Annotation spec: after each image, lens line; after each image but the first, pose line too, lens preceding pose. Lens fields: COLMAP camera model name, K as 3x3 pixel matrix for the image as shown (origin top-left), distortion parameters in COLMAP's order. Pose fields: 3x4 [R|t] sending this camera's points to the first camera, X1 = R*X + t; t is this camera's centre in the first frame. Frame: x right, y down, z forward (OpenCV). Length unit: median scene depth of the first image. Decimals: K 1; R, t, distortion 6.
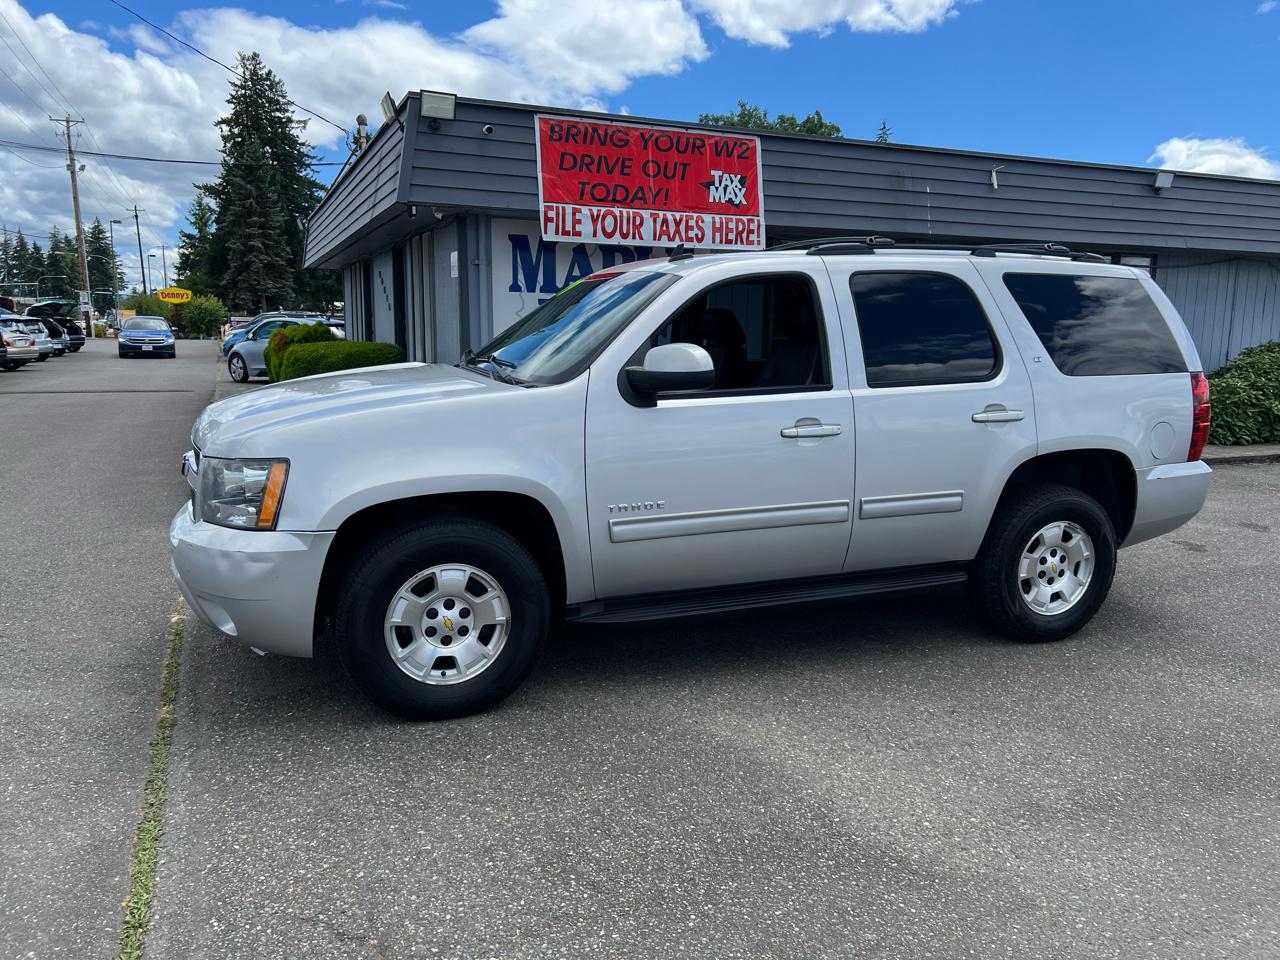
lens RADIAL K [[960.3, 0, 645.8], [0, 960.3, 477.8], [0, 0, 1]] dist [0.049262, -0.056465]
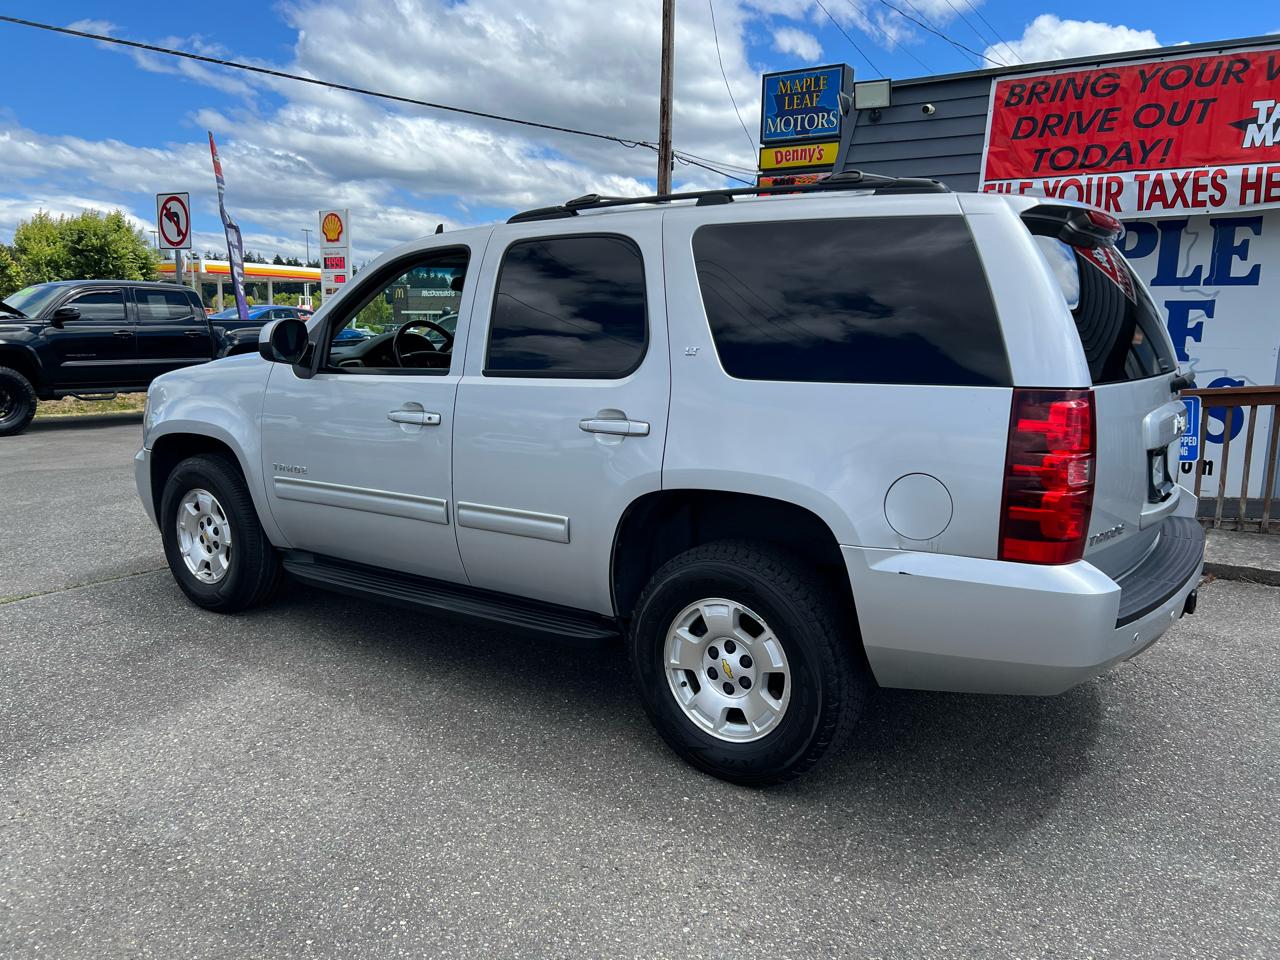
lens RADIAL K [[960.3, 0, 645.8], [0, 960.3, 477.8], [0, 0, 1]] dist [0.049262, -0.056465]
pose [[0.550008, 0.126493, -0.825524, 0.874953], [-0.140761, 0.988363, 0.057661, -0.062714], [0.823211, 0.084488, 0.561413, 0.550579]]
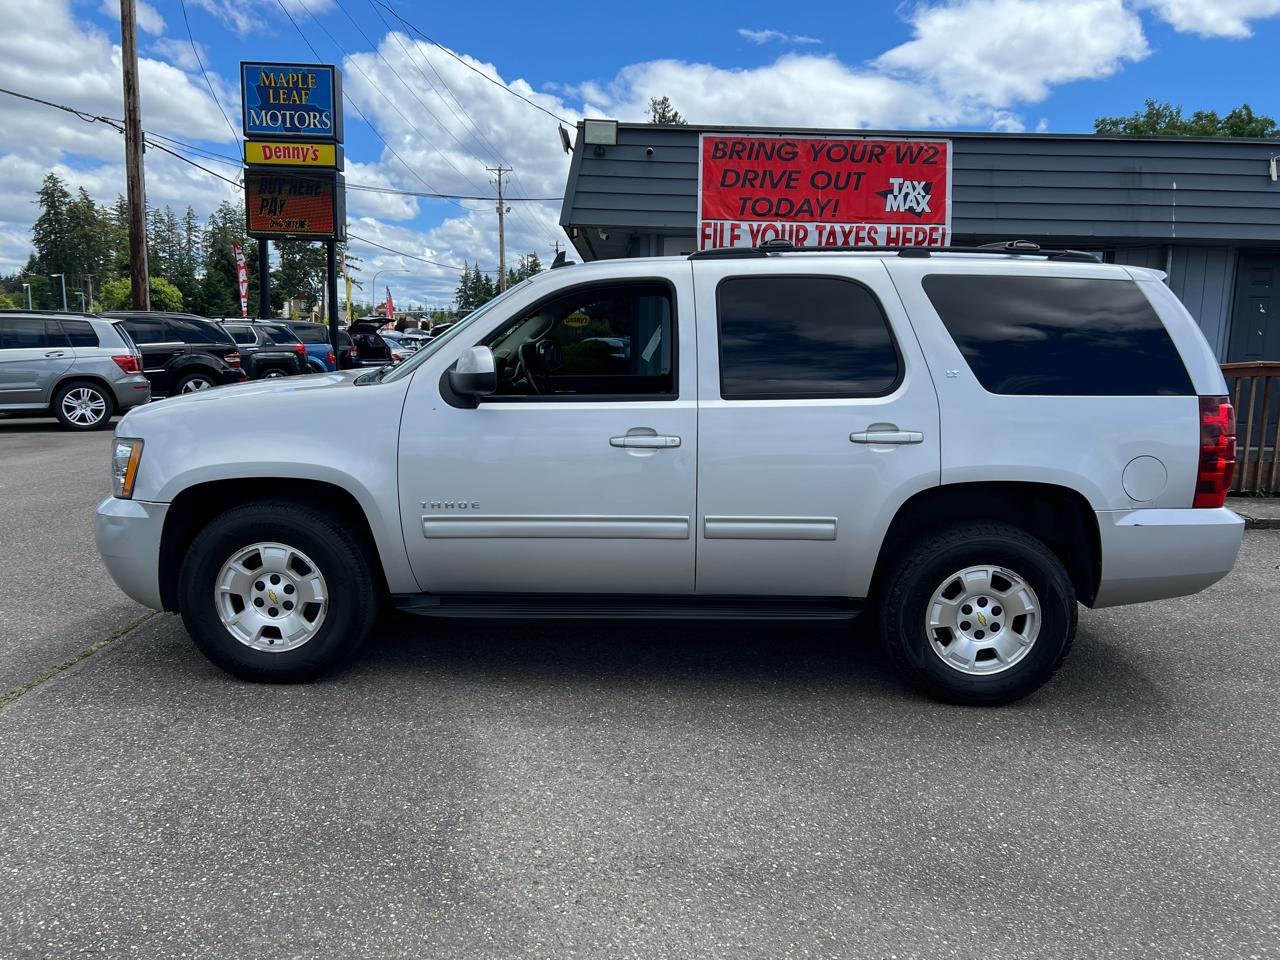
lens RADIAL K [[960.3, 0, 645.8], [0, 960.3, 477.8], [0, 0, 1]] dist [0.049262, -0.056465]
pose [[0.924769, 0.060087, -0.375754, 0.440391], [-0.068799, 0.997582, -0.009796, -0.002497], [0.374257, 0.034910, 0.926668, 0.094042]]
